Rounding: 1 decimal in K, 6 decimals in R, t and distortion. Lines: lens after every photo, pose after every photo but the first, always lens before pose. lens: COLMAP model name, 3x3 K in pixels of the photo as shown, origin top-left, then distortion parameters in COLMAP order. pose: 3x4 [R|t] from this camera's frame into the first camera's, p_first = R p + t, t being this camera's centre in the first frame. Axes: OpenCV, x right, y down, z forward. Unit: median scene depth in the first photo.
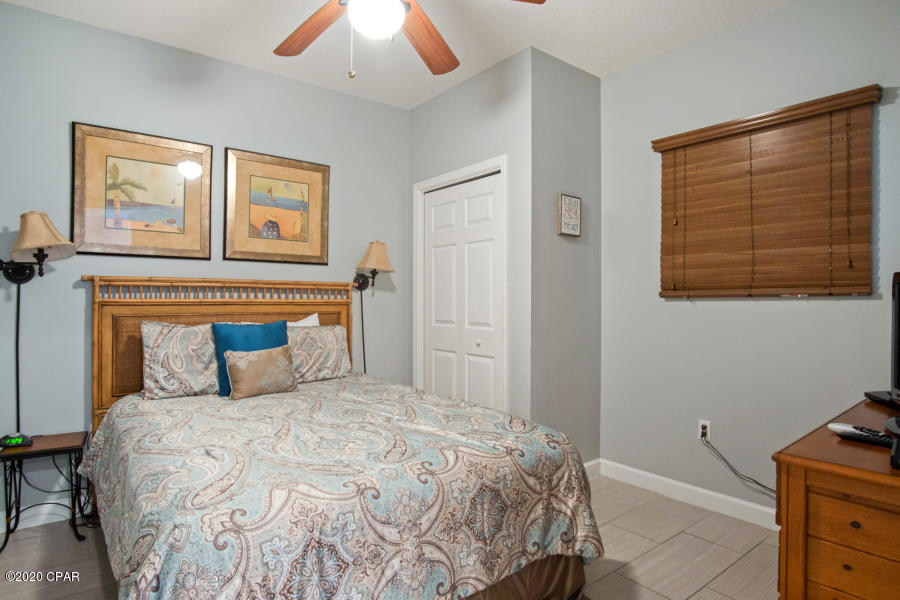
lens RADIAL K [[497.7, 0, 446.3], [0, 497.7, 292.8], [0, 0, 1]] dist [-0.027893, 0.001013]
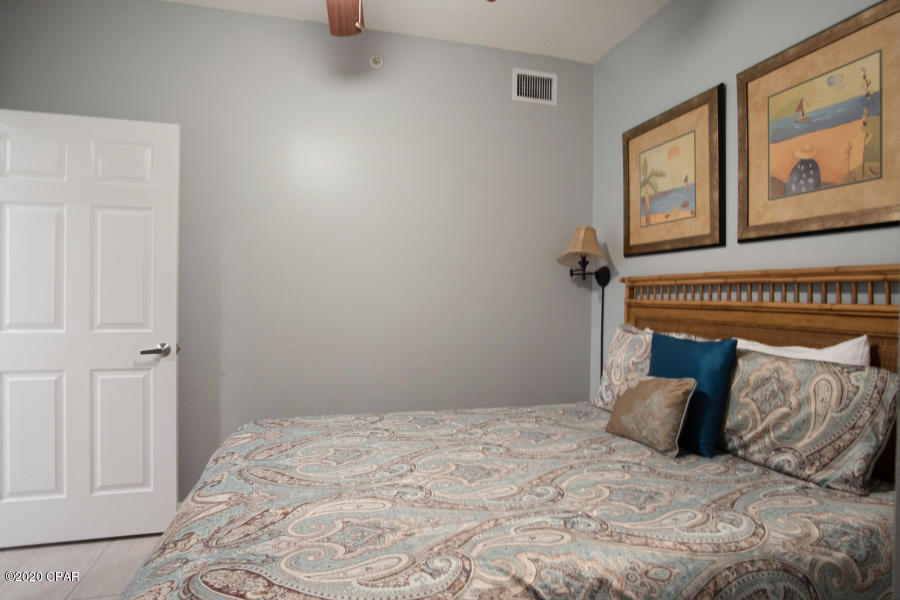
lens RADIAL K [[497.7, 0, 446.3], [0, 497.7, 292.8], [0, 0, 1]] dist [-0.027893, 0.001013]
pose [[-0.391882, -0.010889, -0.919951, 0.320053], [0.000068, 0.999930, -0.011865, 0.008739], [0.920015, -0.004712, -0.391854, 0.905481]]
